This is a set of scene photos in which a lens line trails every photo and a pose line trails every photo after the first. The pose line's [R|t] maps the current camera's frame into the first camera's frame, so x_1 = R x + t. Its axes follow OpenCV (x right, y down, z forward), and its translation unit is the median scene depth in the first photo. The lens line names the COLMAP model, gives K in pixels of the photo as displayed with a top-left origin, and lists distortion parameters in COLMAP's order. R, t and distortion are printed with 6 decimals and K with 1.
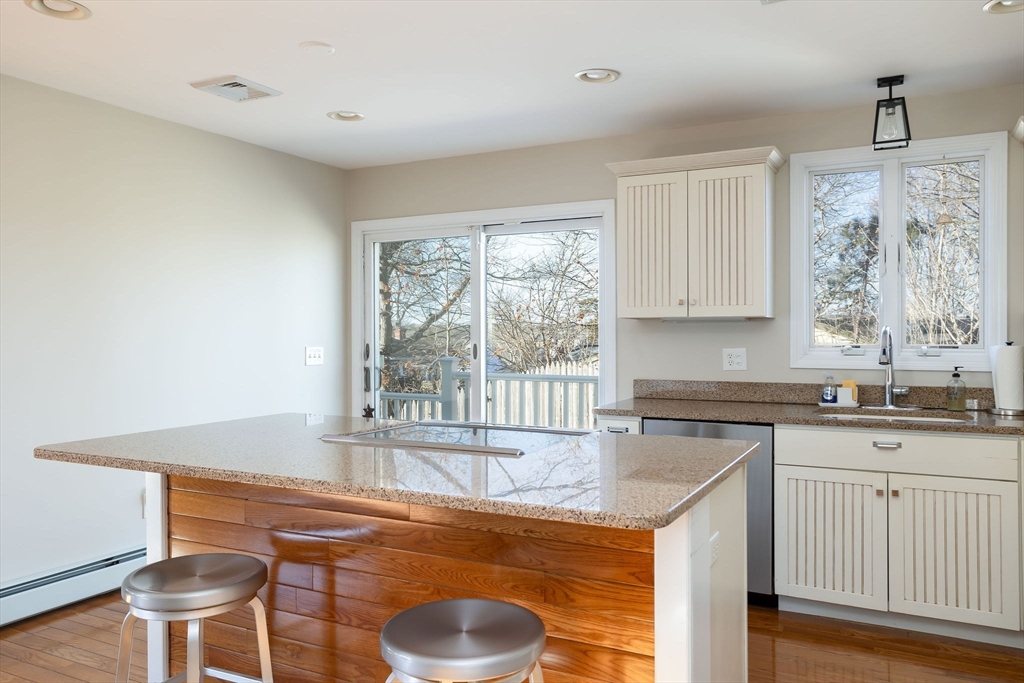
lens RADIAL K [[764.2, 0, 510.7], [0, 764.2, 318.3], [0, 0, 1]] dist [0.001462, -0.000181]
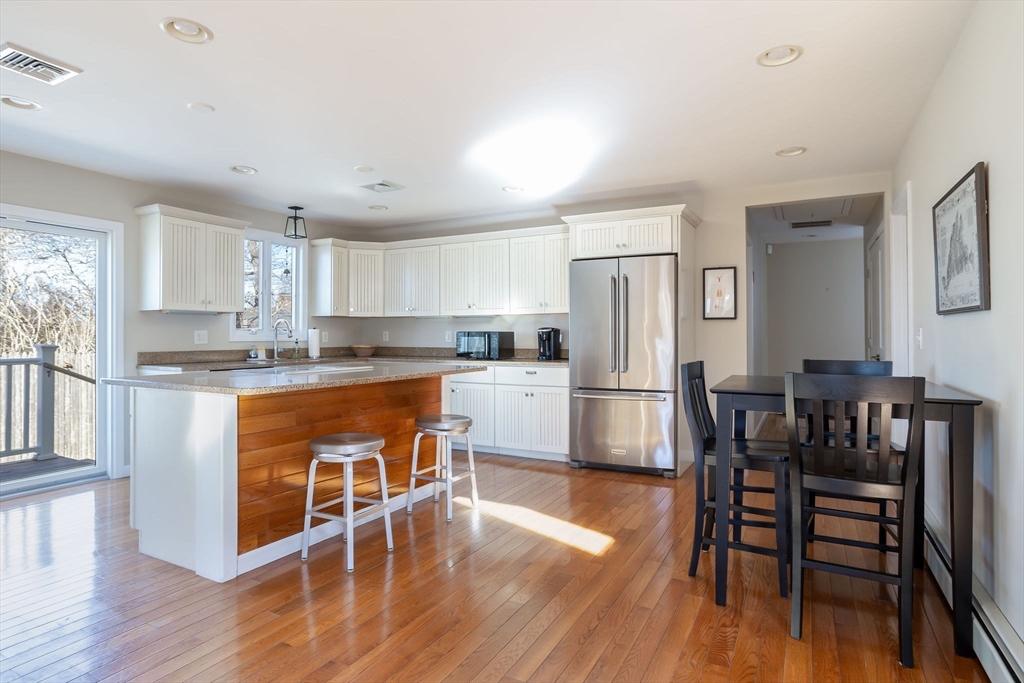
lens RADIAL K [[558.8, 0, 512.0], [0, 558.8, 341.5], [0, 0, 1]] dist [0.000926, 0.000166]
pose [[0.000772, 0.000118, 1.000000, -1.013327], [0.004359, 0.999990, -0.000121, 0.070169], [-0.999990, 0.004359, 0.000771, 0.340830]]
